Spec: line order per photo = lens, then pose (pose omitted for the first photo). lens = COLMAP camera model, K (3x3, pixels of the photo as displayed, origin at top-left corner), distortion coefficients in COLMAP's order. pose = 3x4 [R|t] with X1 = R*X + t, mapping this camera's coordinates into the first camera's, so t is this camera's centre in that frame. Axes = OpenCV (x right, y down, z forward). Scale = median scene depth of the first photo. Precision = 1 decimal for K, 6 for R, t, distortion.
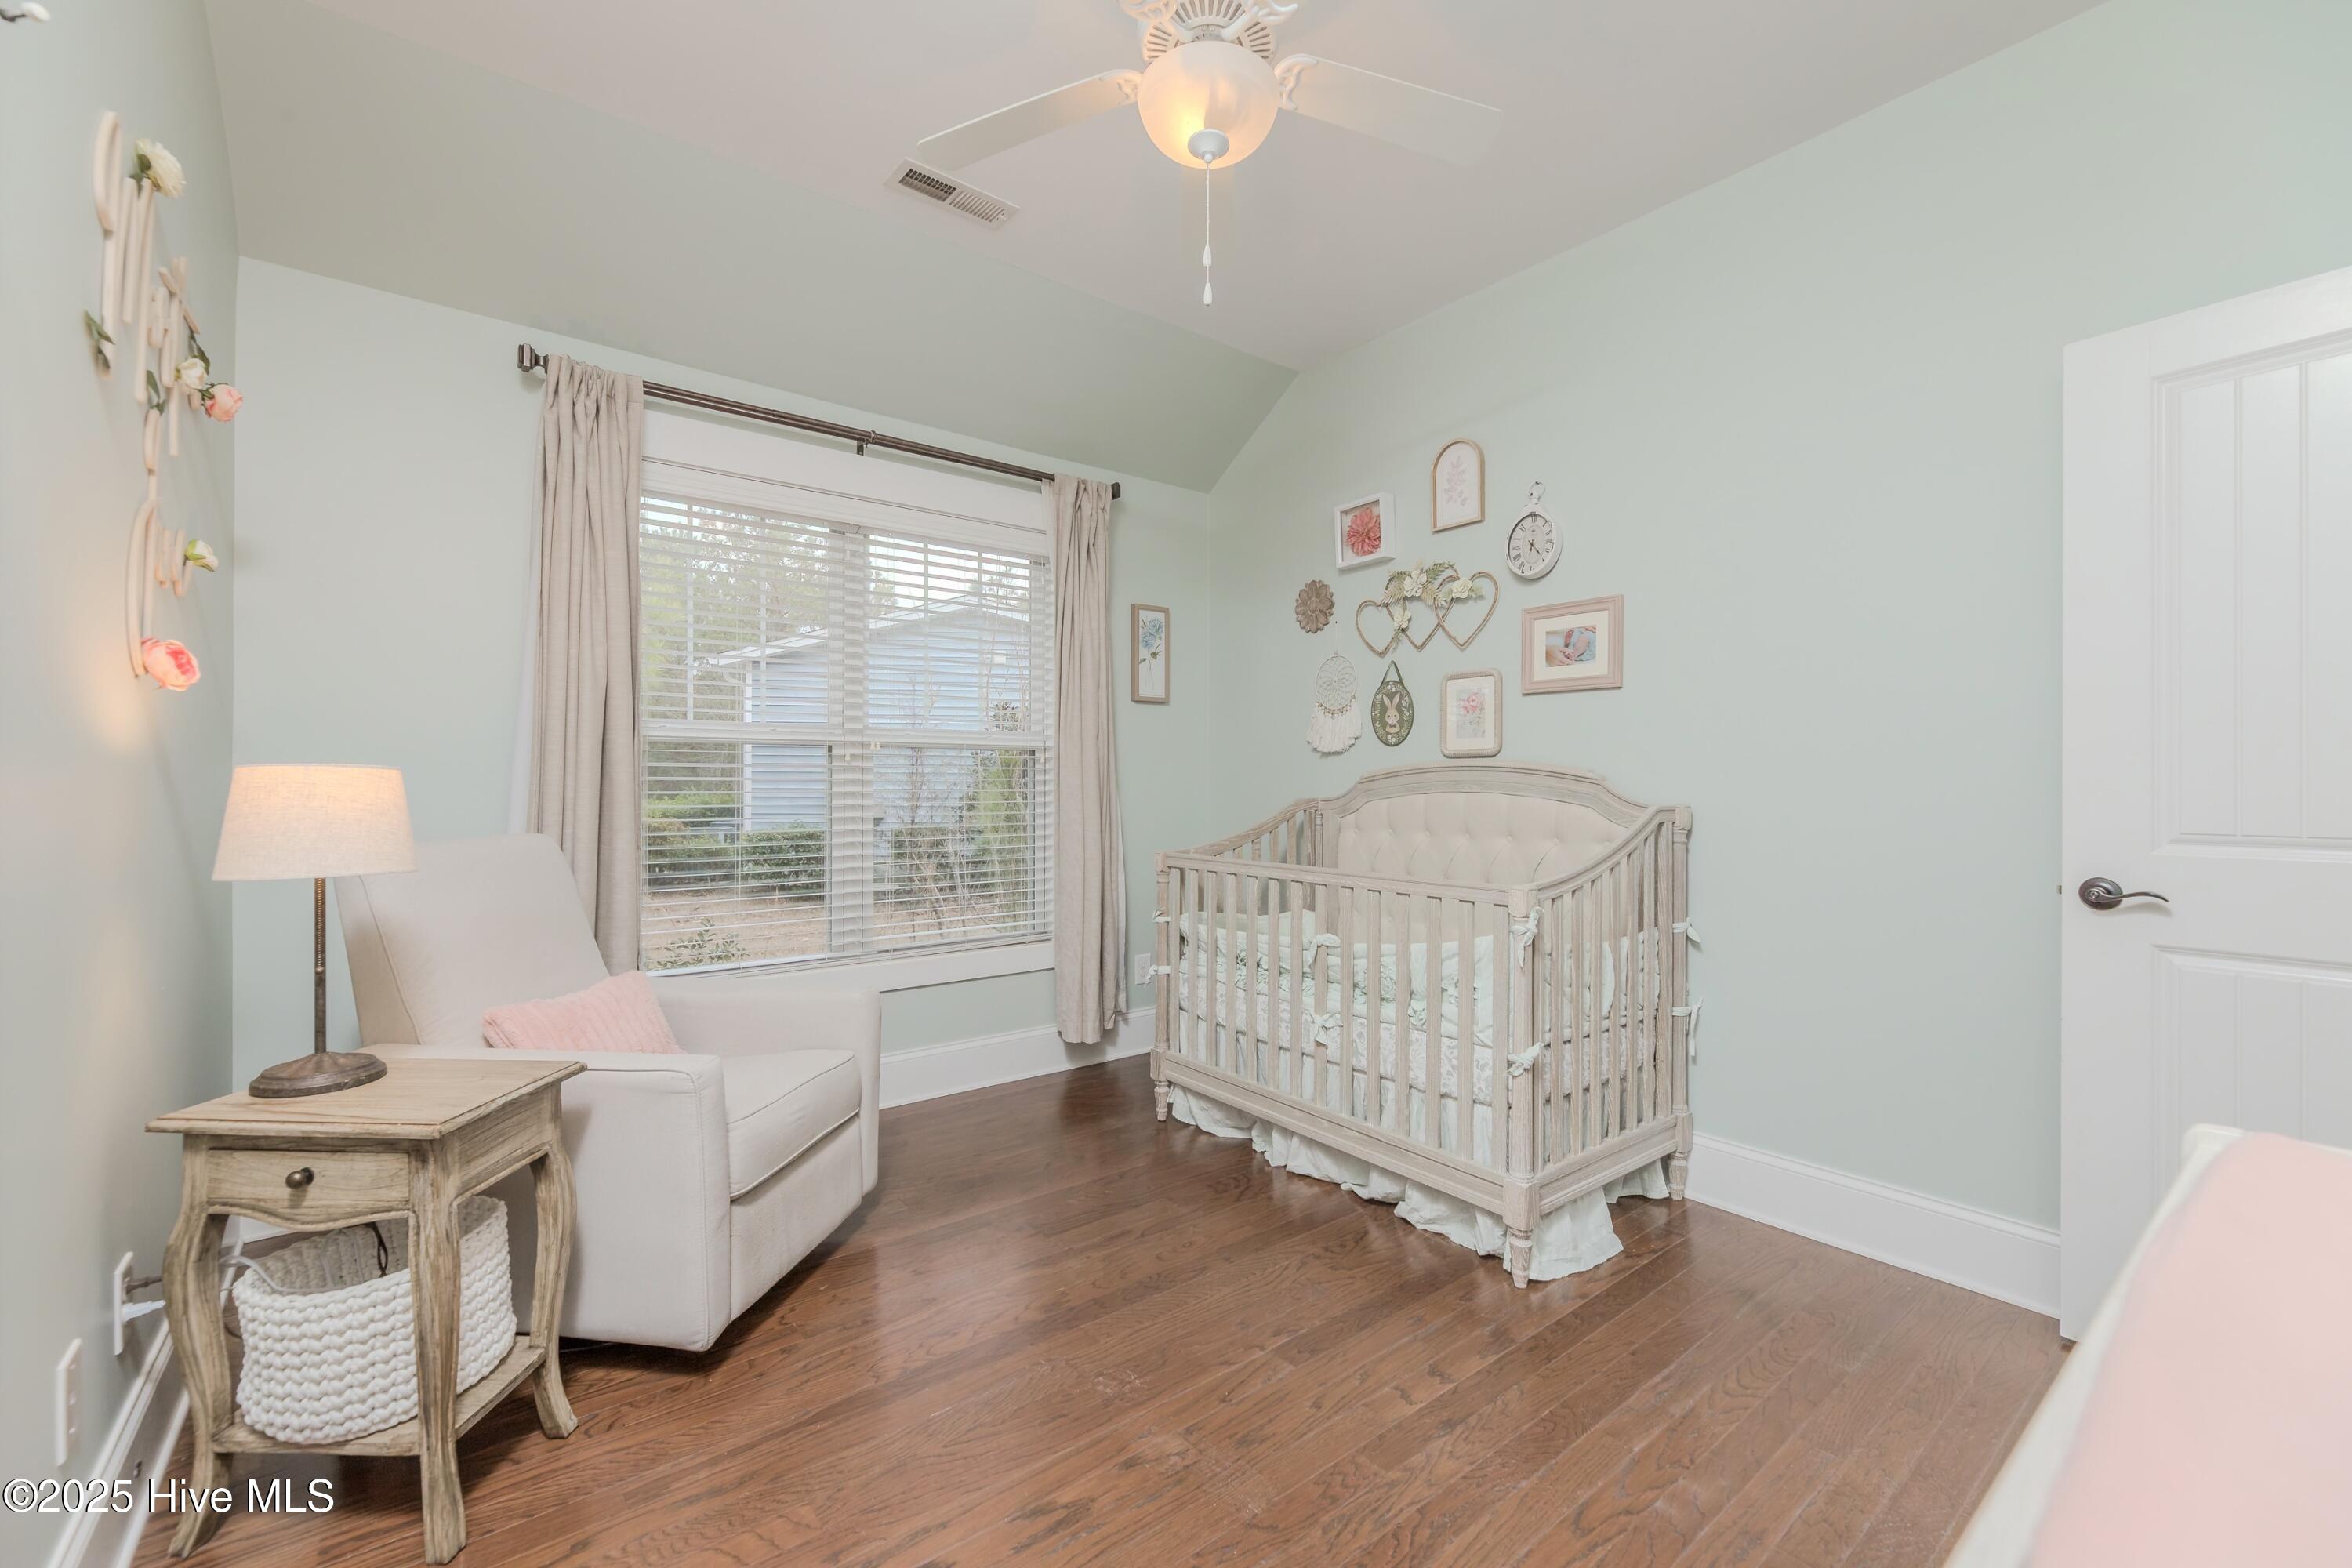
lens RADIAL K [[970.3, 0, 1179.6], [0, 970.3, 777.0], [0, 0, 1]] dist [-0.001202, -0.000191]
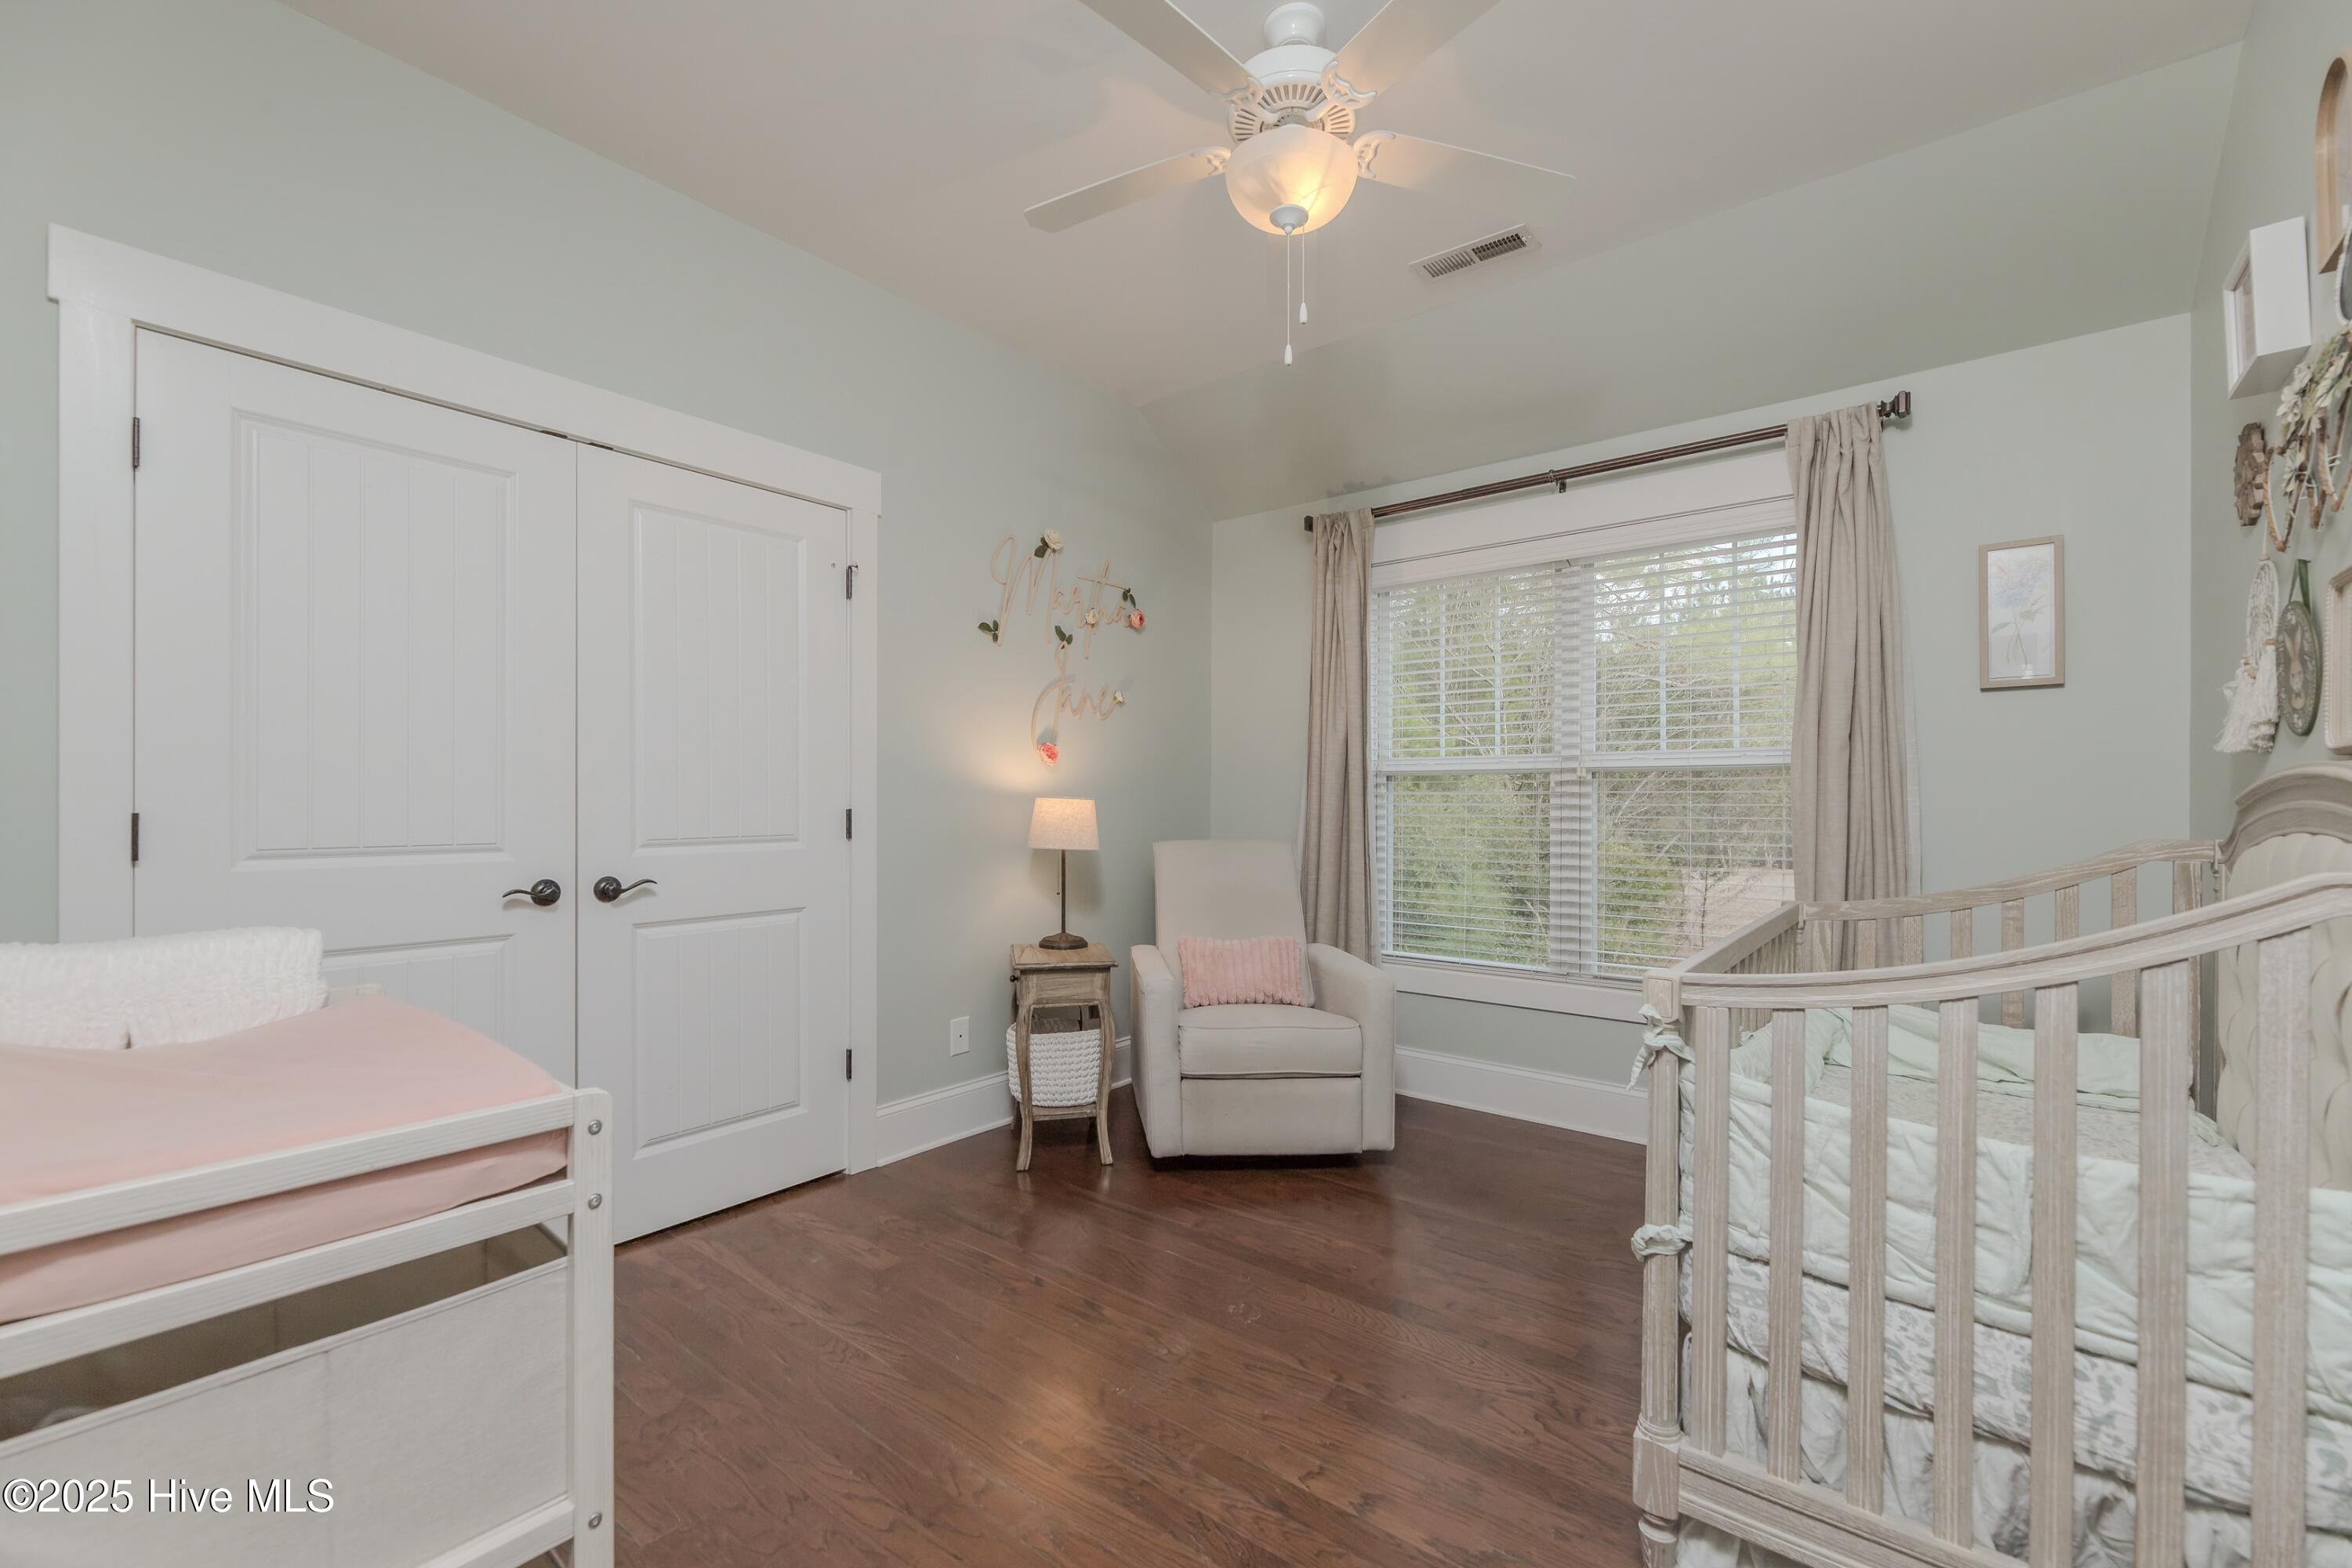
lens RADIAL K [[988.3, 0, 1174.0], [0, 988.3, 788.2], [0, 0, 1]] dist [-0.000127, -0.000034]
pose [[0.227989, -0.017233, -0.973511, 0.732585], [0.000171, 0.999844, -0.017659, 0.004235], [0.973664, 0.003859, 0.227956, 0.429443]]
